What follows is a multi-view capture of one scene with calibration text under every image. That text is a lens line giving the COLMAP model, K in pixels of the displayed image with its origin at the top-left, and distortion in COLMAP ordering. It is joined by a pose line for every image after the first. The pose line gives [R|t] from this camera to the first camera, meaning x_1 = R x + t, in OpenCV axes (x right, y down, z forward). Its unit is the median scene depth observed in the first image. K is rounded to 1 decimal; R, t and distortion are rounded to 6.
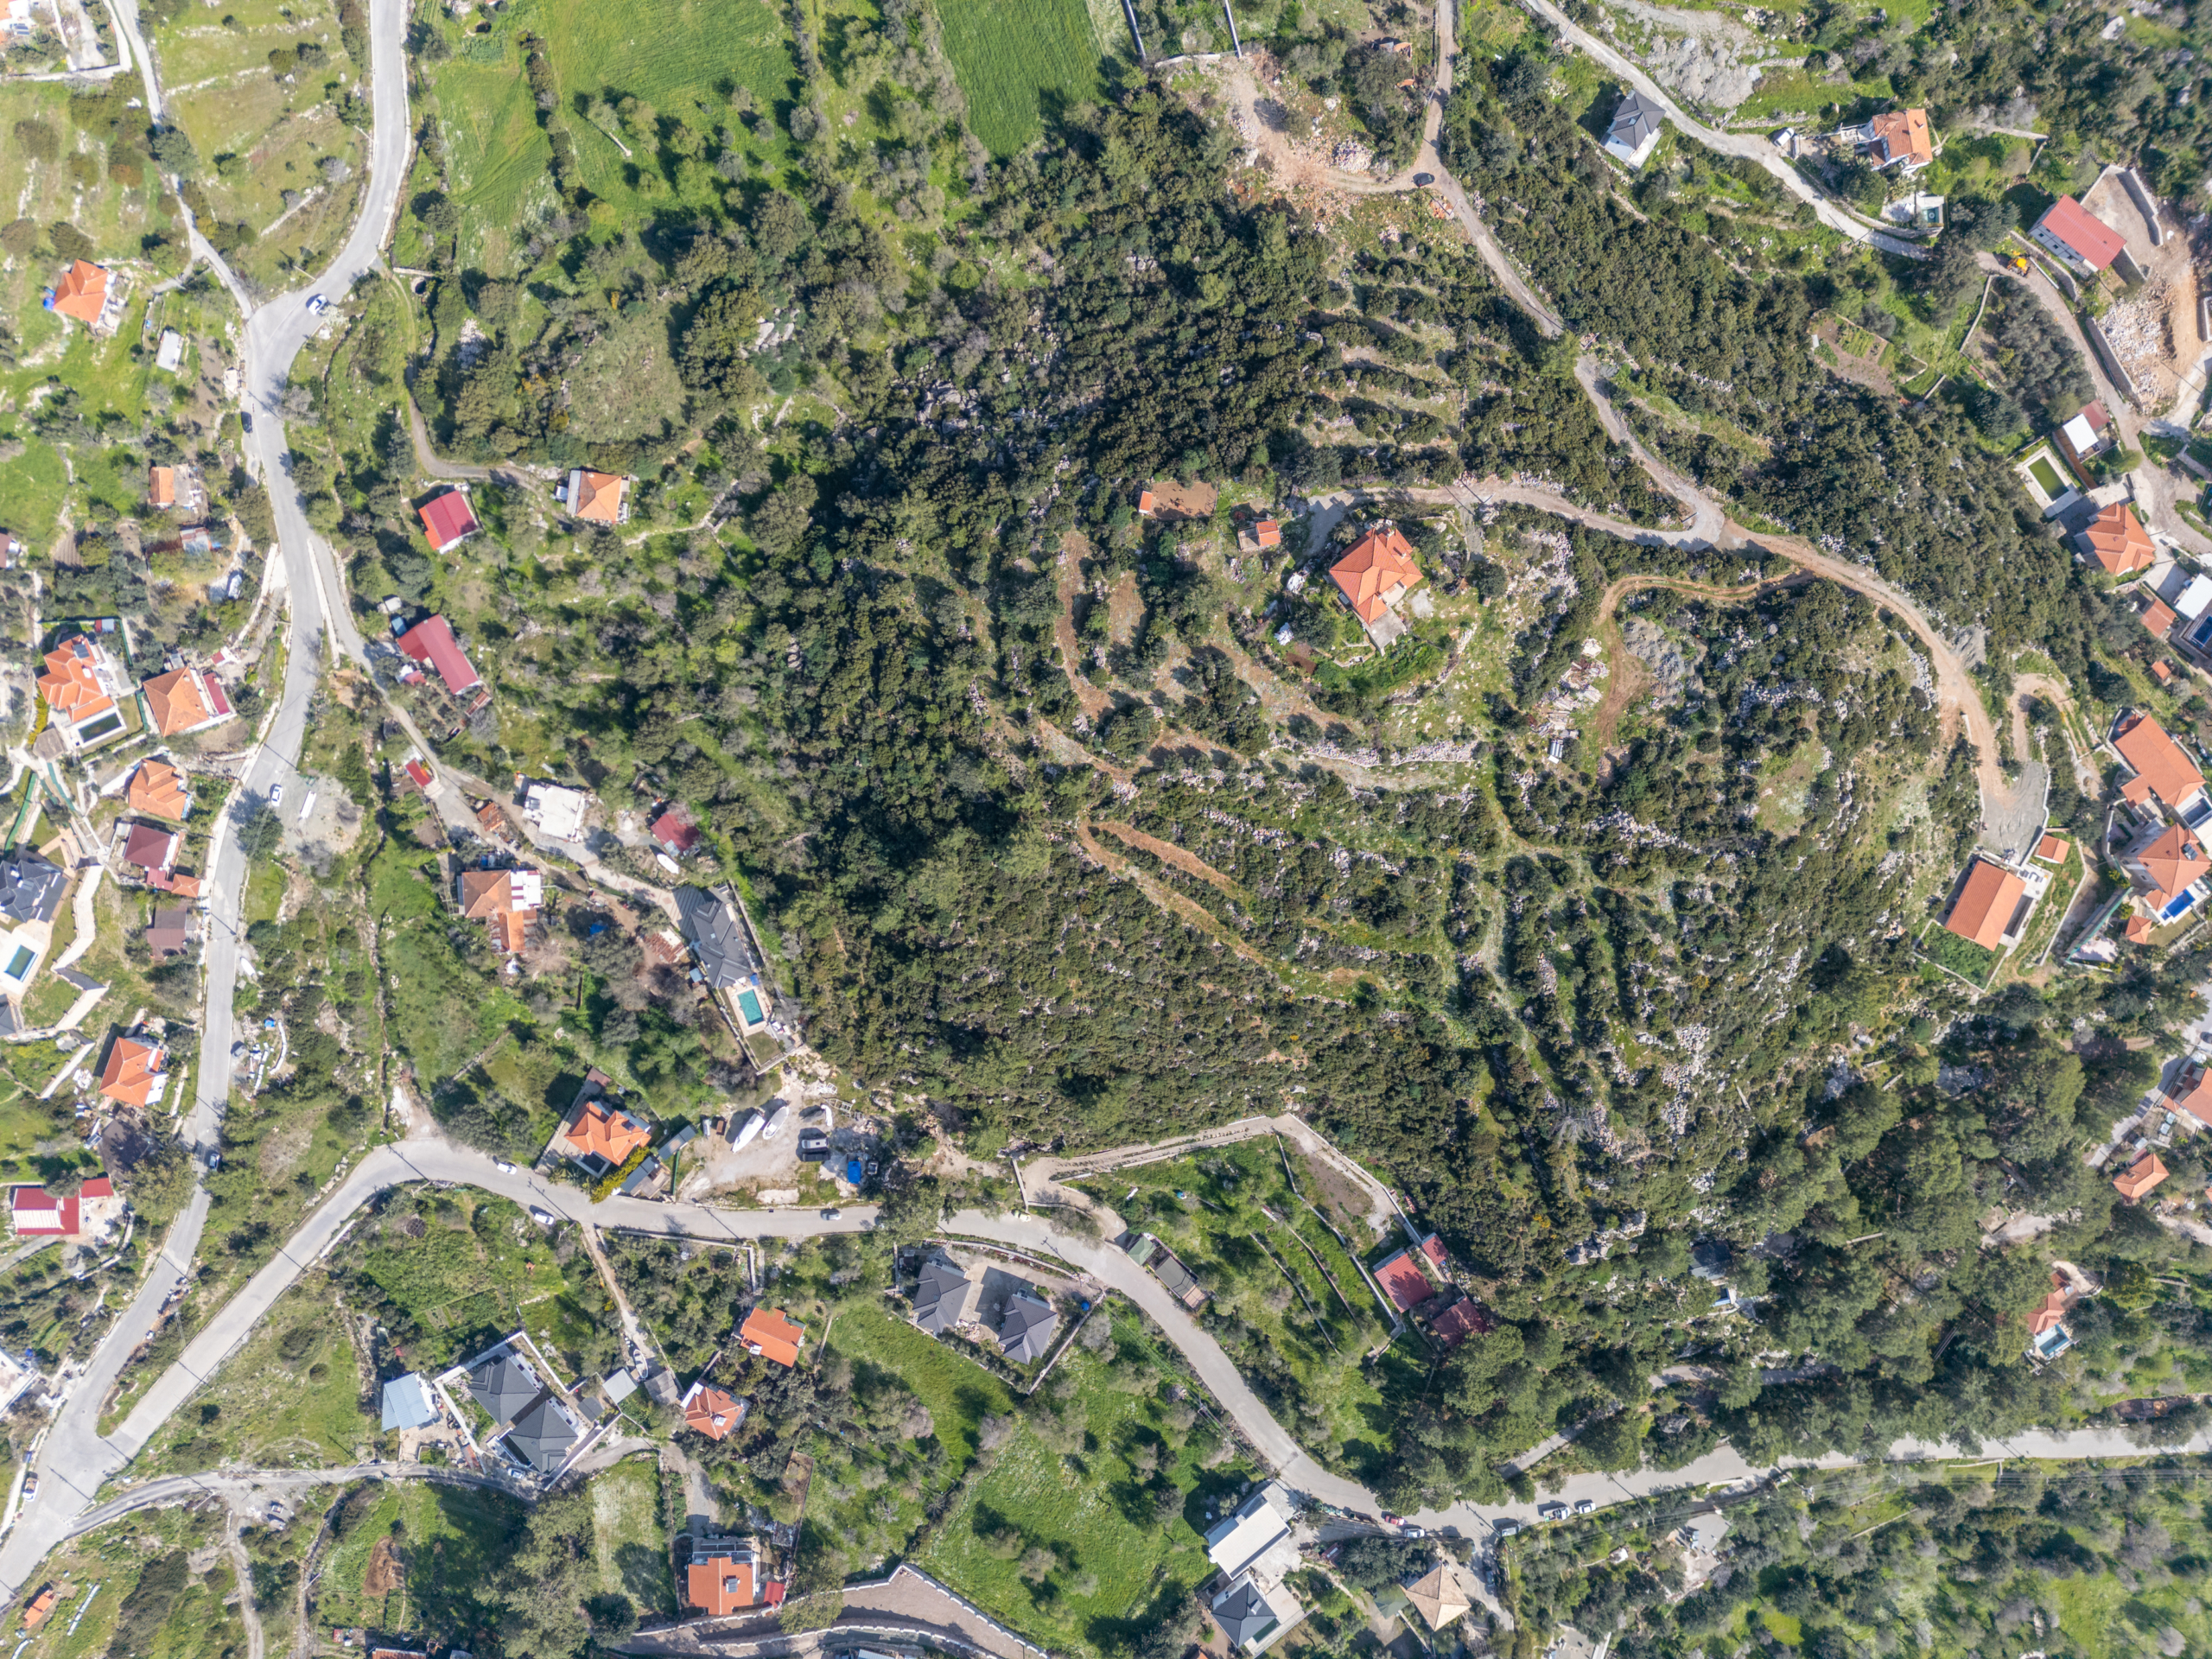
lens RADIAL K [[1547.6, 0, 1102.9], [0, 1547.6, 832.3], [0, 0, 1]] dist [0.075450, -0.071937]
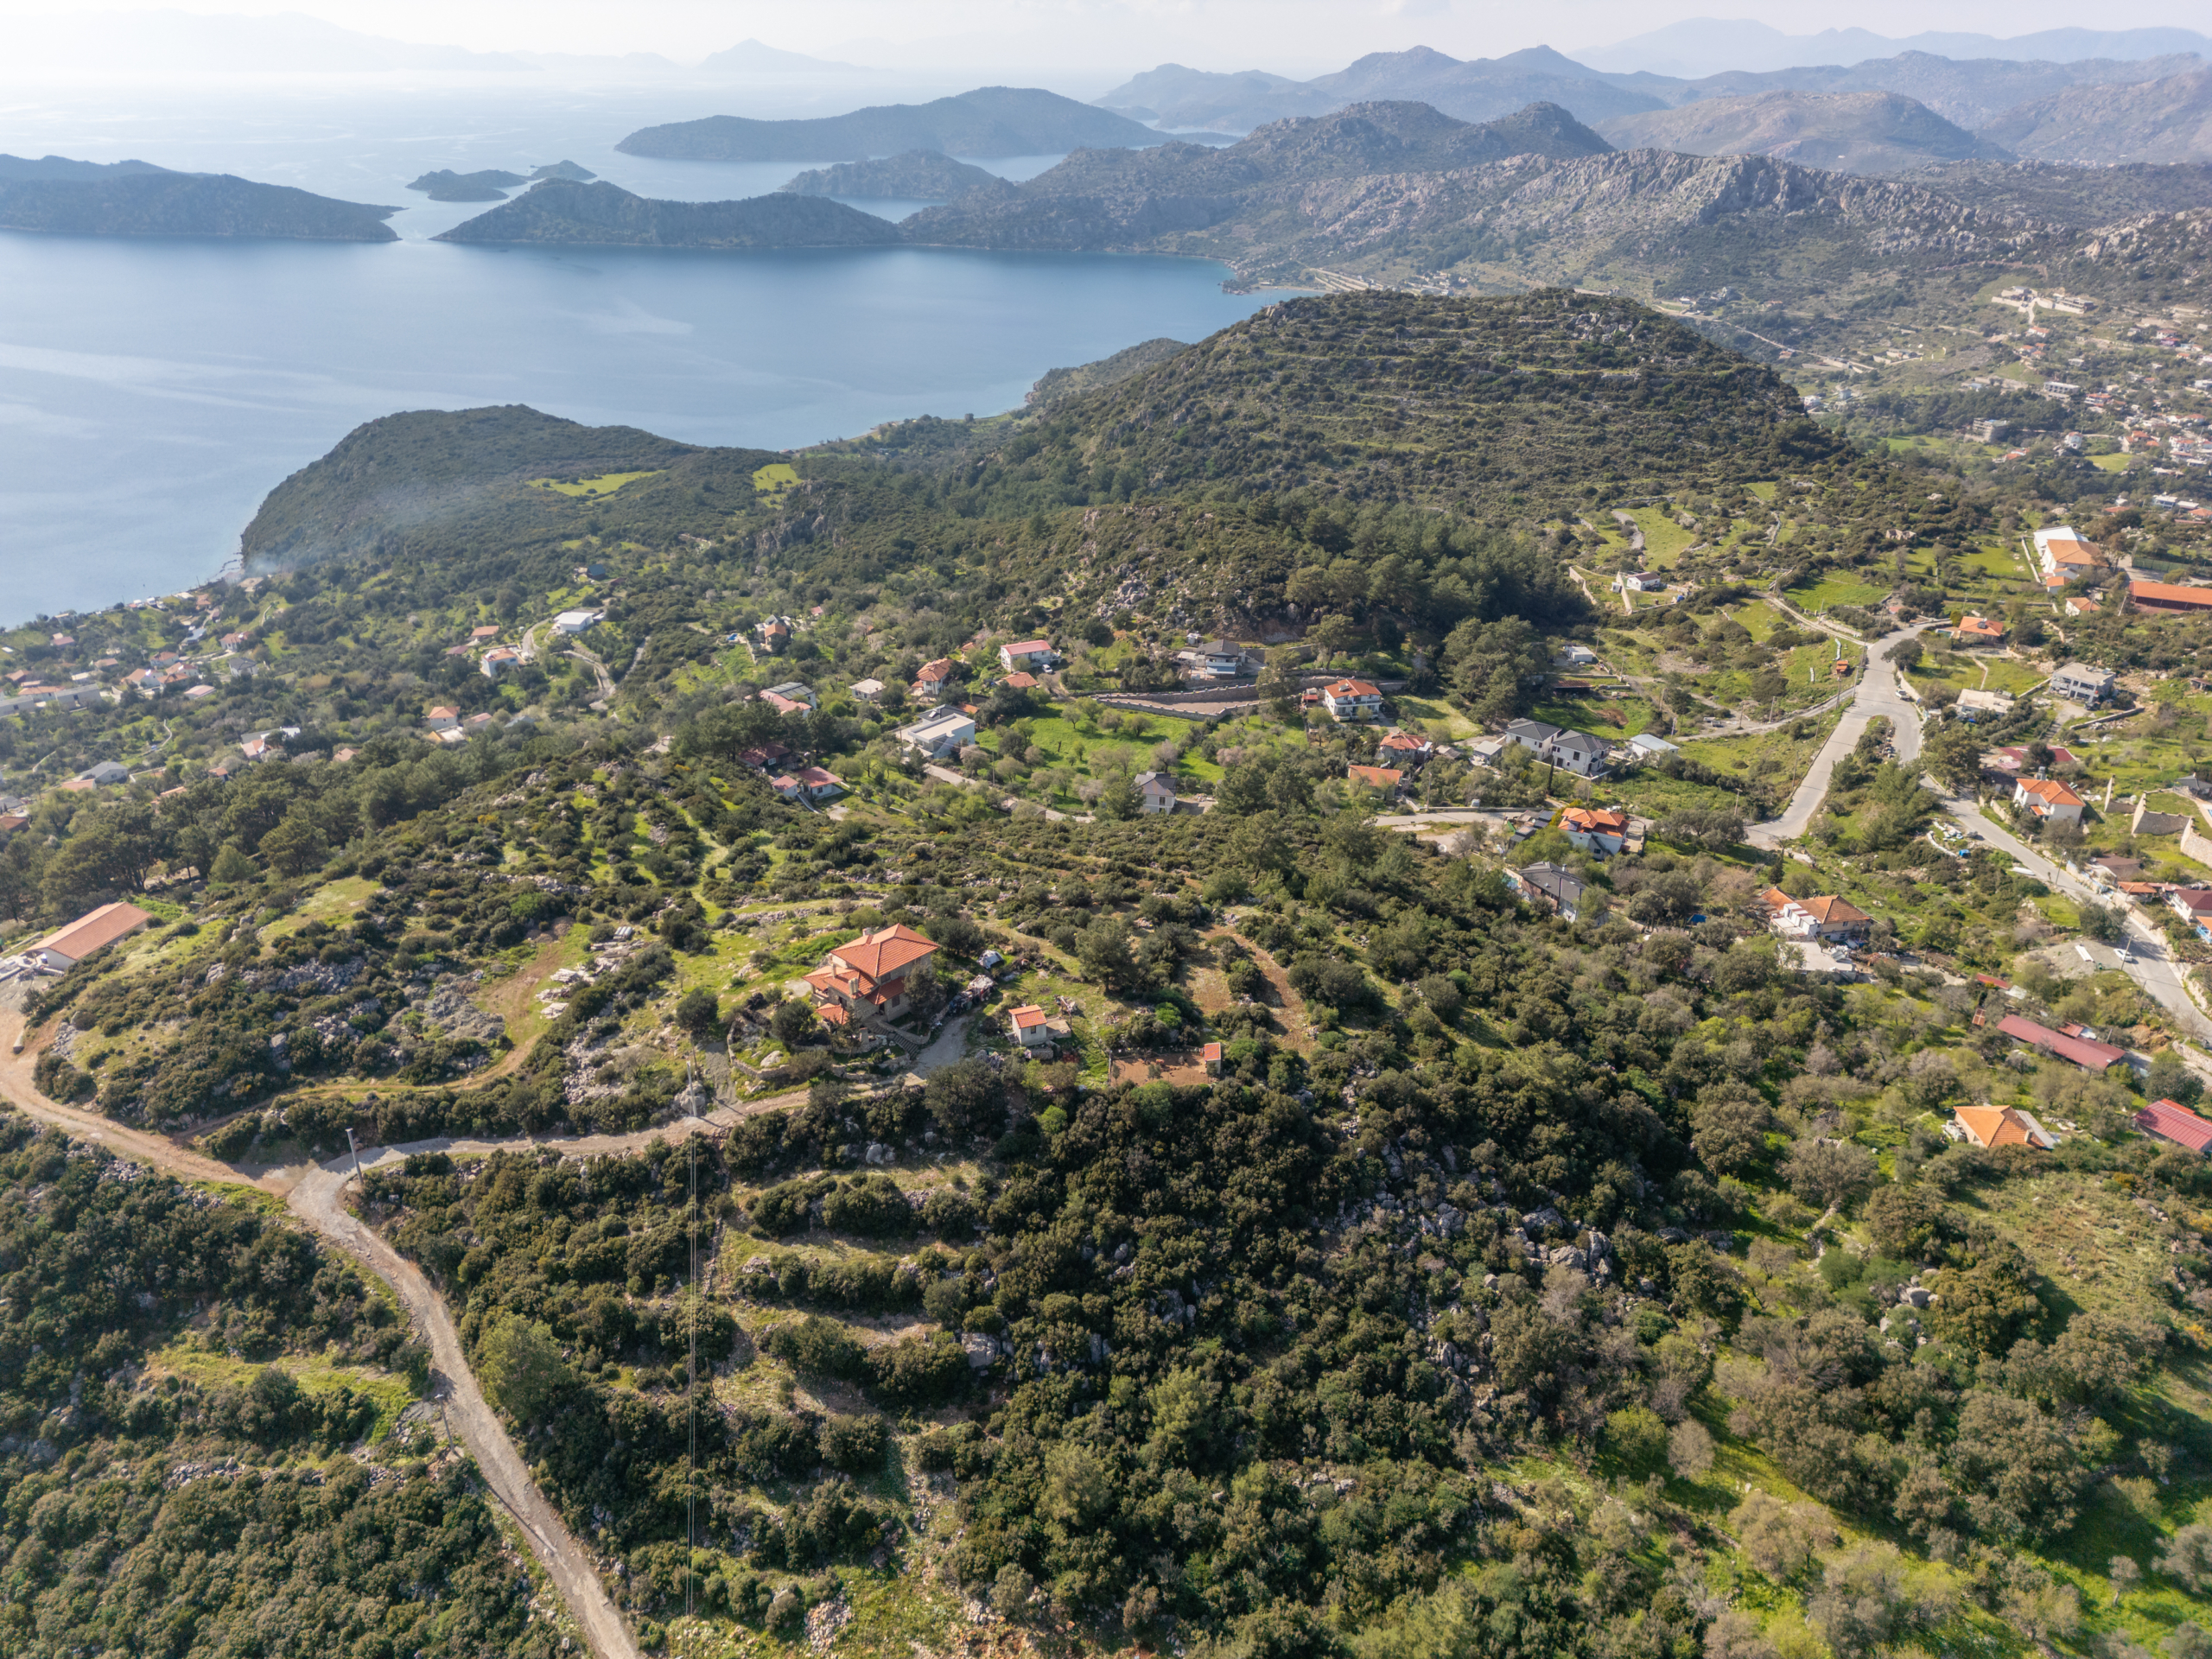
lens RADIAL K [[1547.6, 0, 1102.9], [0, 1547.6, 832.3], [0, 0, 1]] dist [0.075450, -0.071937]
pose [[-0.988024, 0.074840, -0.134932, 0.147261], [-0.154189, -0.446131, 0.881585, -0.704724], [0.005780, 0.891833, 0.452328, 0.572304]]
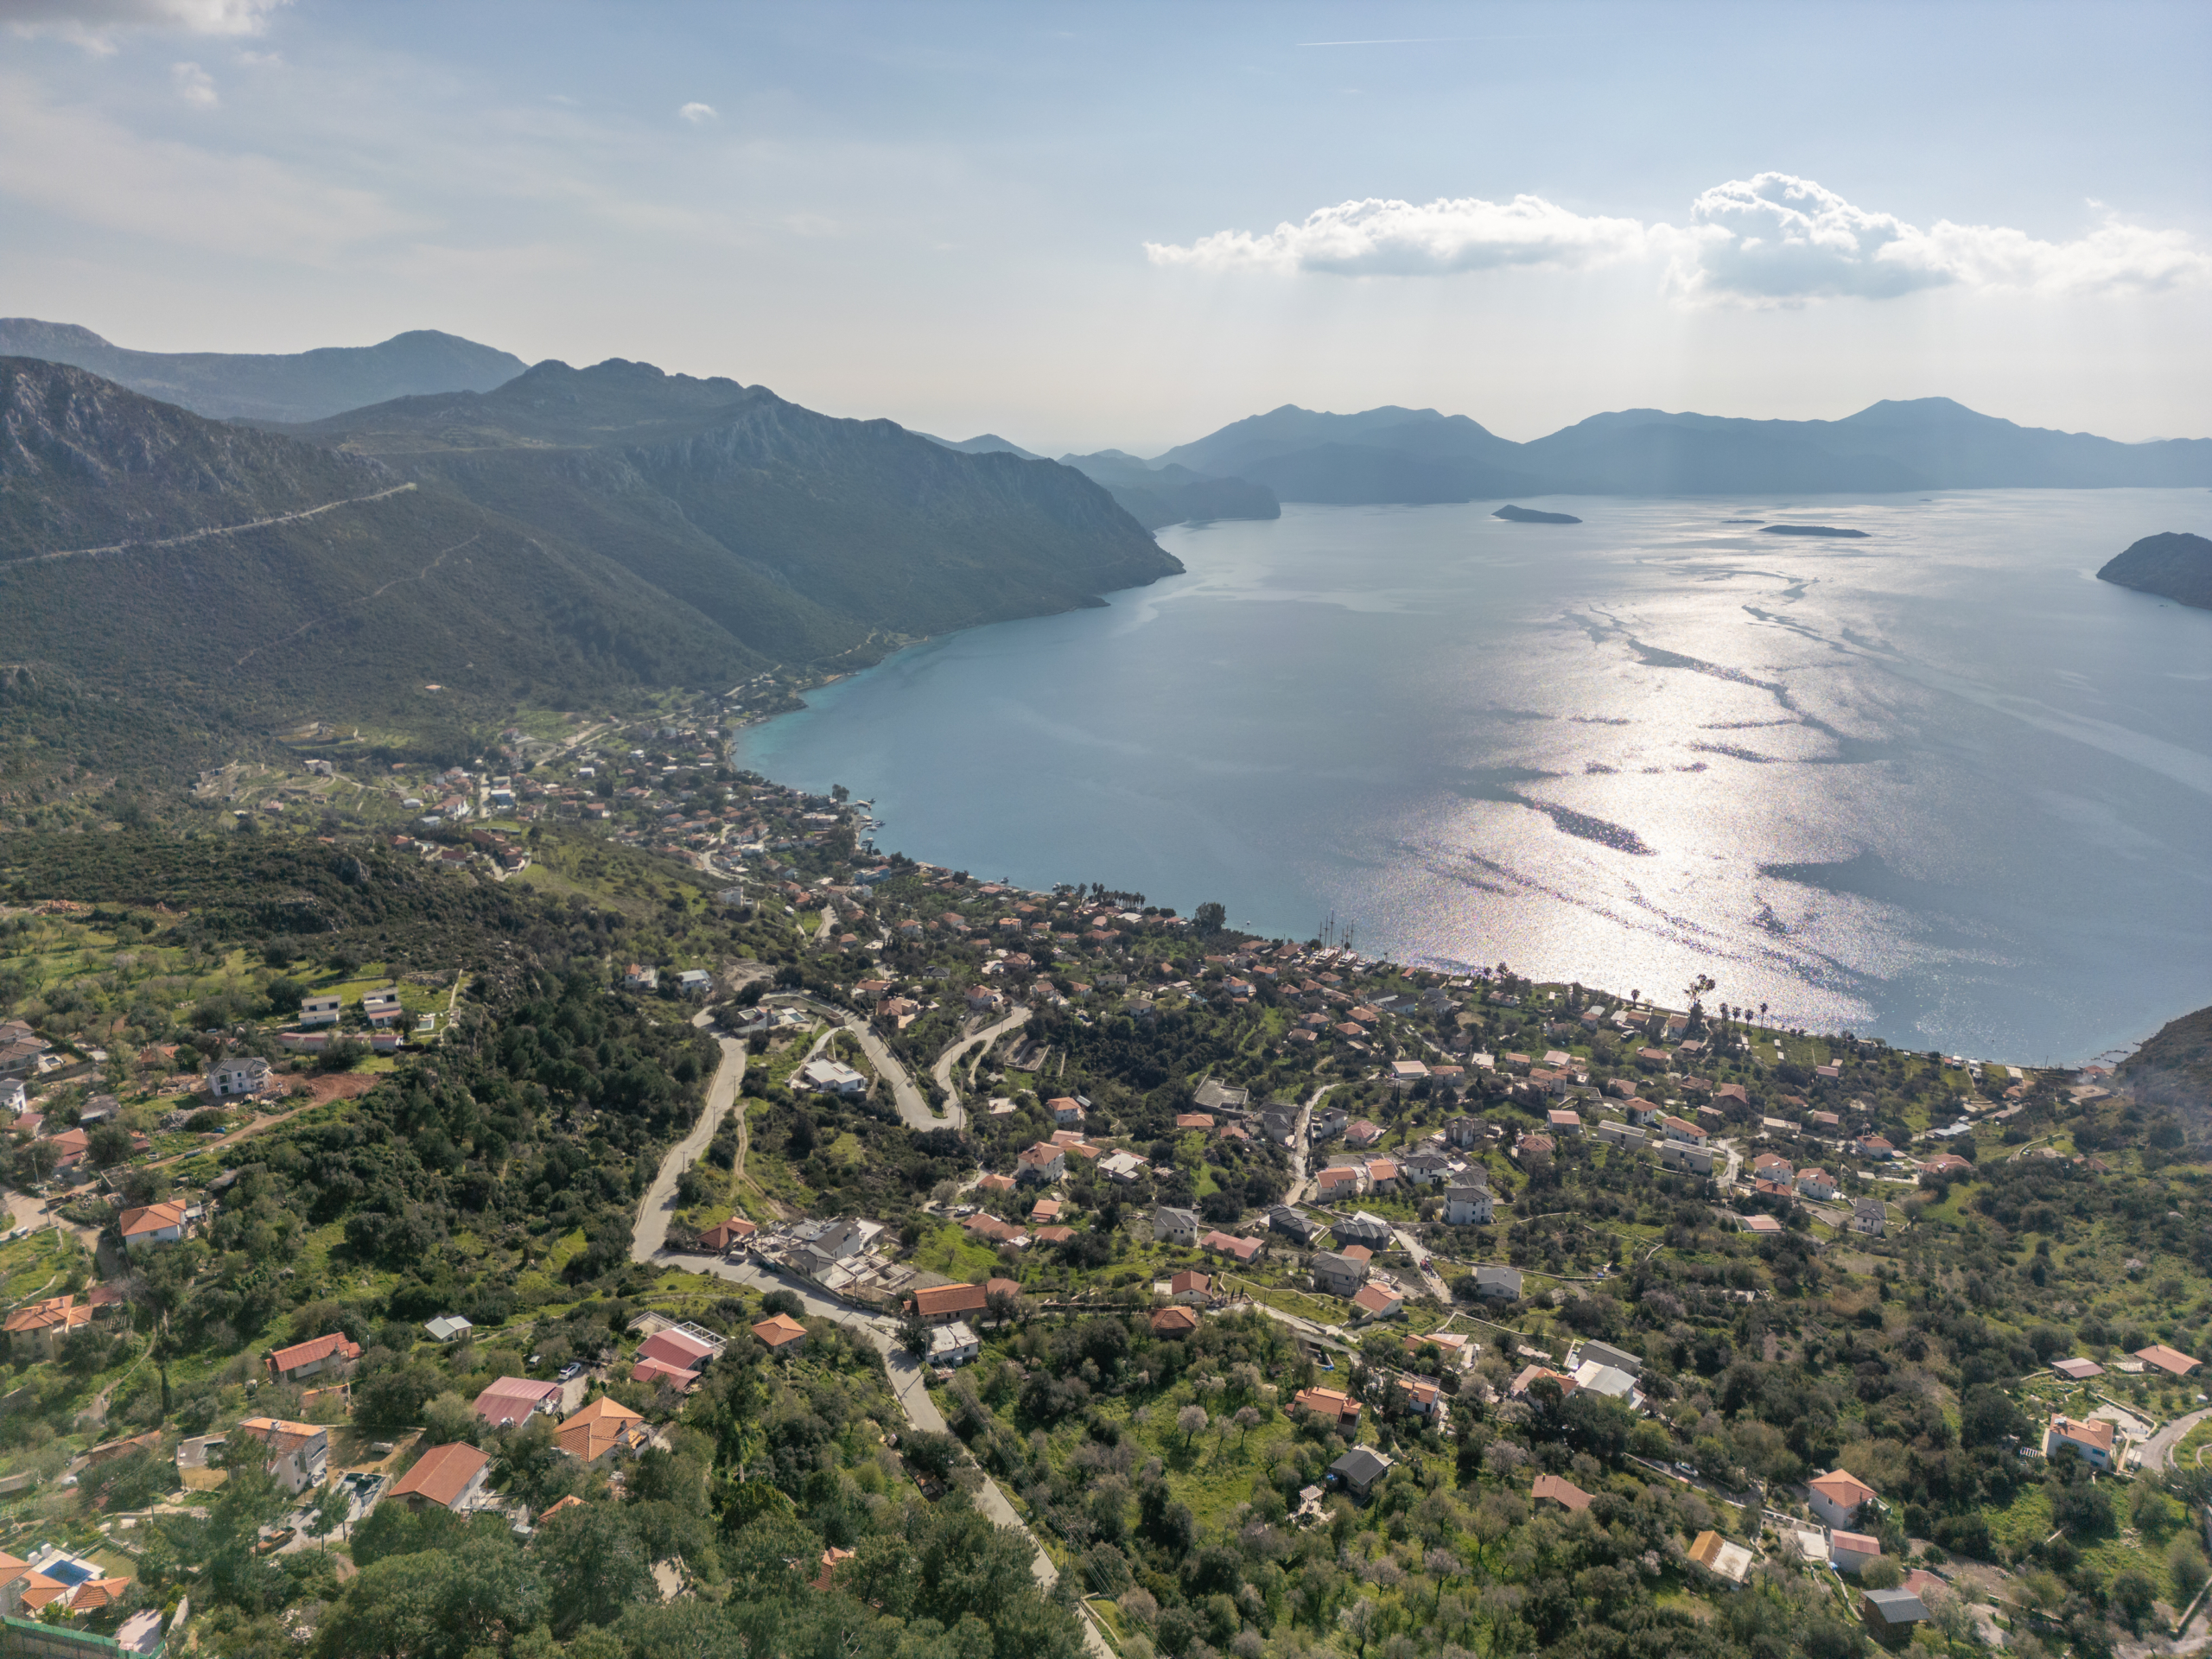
lens RADIAL K [[1542.3, 0, 1102.7], [0, 1542.3, 833.3], [0, 0, 1]] dist [0.090055, -0.091579]
pose [[-0.442027, -0.225999, 0.868065, 0.051634], [0.896976, -0.104061, 0.429657, 0.170003], [-0.006770, 0.968554, 0.248713, 0.578484]]
